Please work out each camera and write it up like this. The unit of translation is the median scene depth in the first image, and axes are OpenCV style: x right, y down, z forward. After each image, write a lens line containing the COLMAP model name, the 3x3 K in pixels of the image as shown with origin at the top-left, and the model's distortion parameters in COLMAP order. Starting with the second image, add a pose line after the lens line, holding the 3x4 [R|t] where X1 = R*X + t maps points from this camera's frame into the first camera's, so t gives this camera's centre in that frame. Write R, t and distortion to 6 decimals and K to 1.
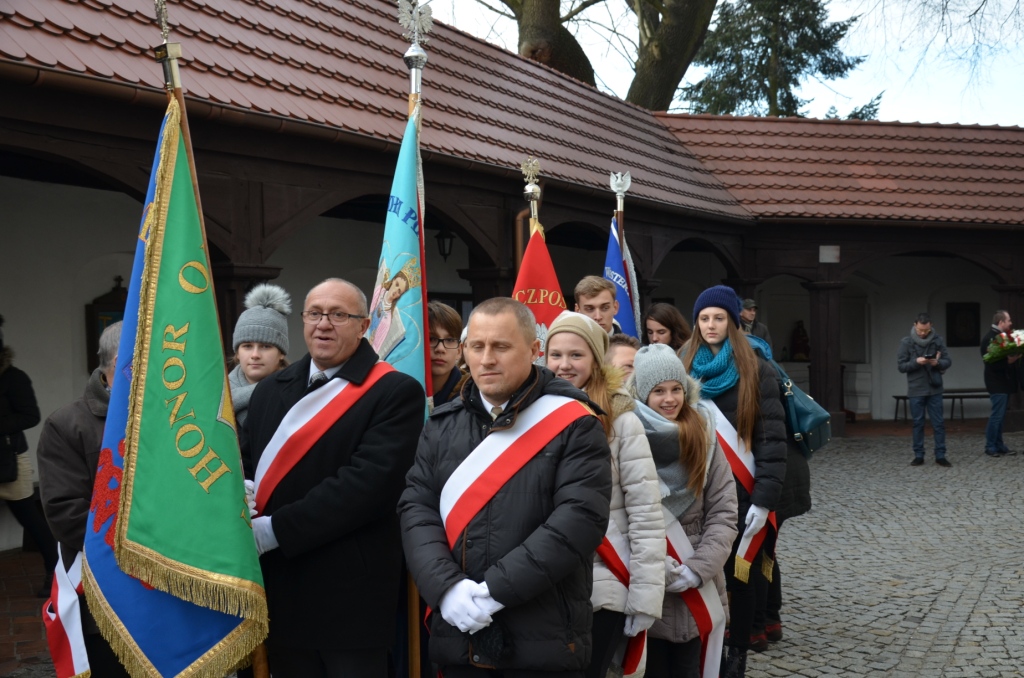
lens RADIAL K [[1414.6, 0, 517.2], [0, 1414.6, 340.4], [0, 0, 1]] dist [-0.023198, 0.000000]
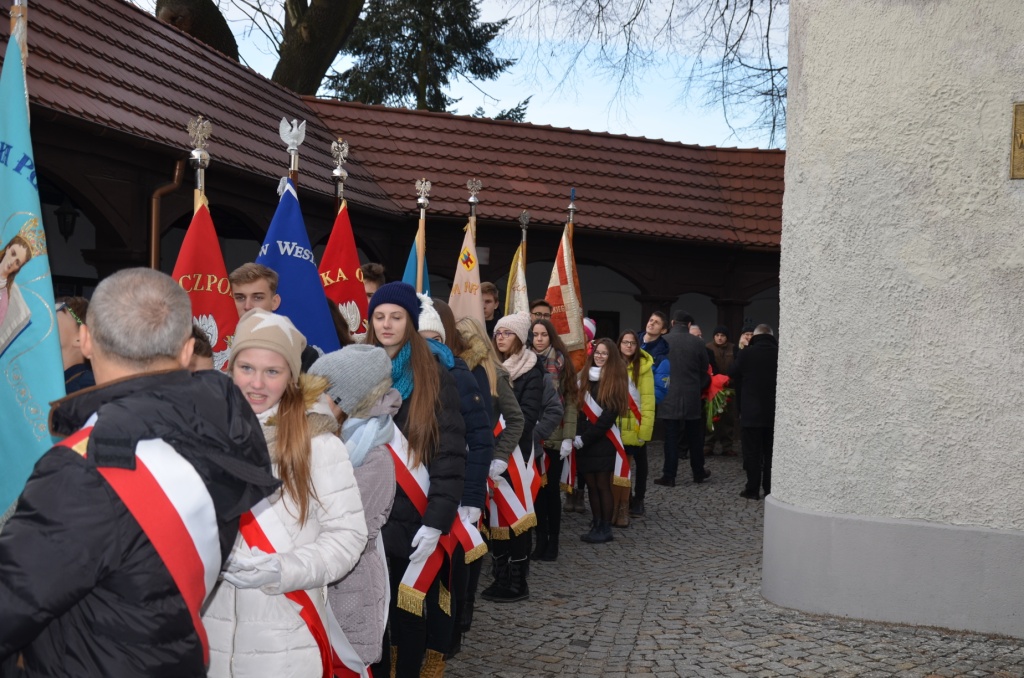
lens RADIAL K [[1414.6, 0, 547.8], [0, 1414.6, 352.0], [0, 0, 1]] dist [-0.023198, 0.000000]
pose [[0.958906, 0.032984, 0.281799, -0.009833], [-0.035326, 0.999371, 0.003233, 0.000673], [-0.281515, -0.013055, 0.959468, 0.079056]]
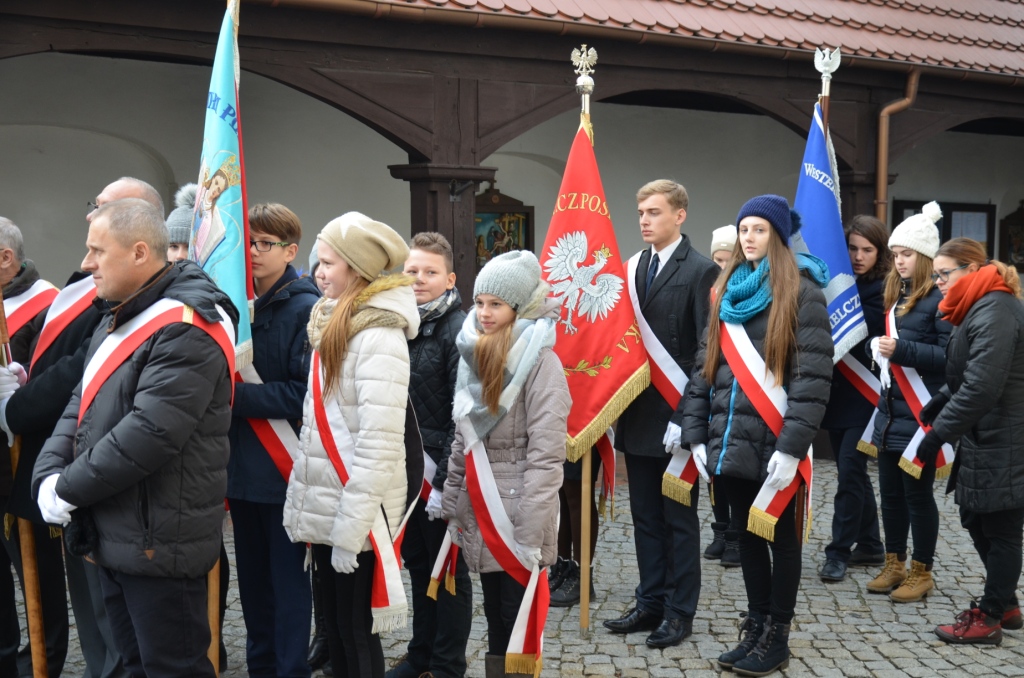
lens RADIAL K [[1510.8, 0, 510.6], [0, 1510.8, 341.9], [0, 0, 1]] dist [-0.026291, 0.000000]
pose [[0.866987, 0.060833, -0.494604, 0.287317], [-0.030993, 0.997182, 0.068319, -0.003379], [0.497366, -0.043903, 0.866429, 0.084011]]
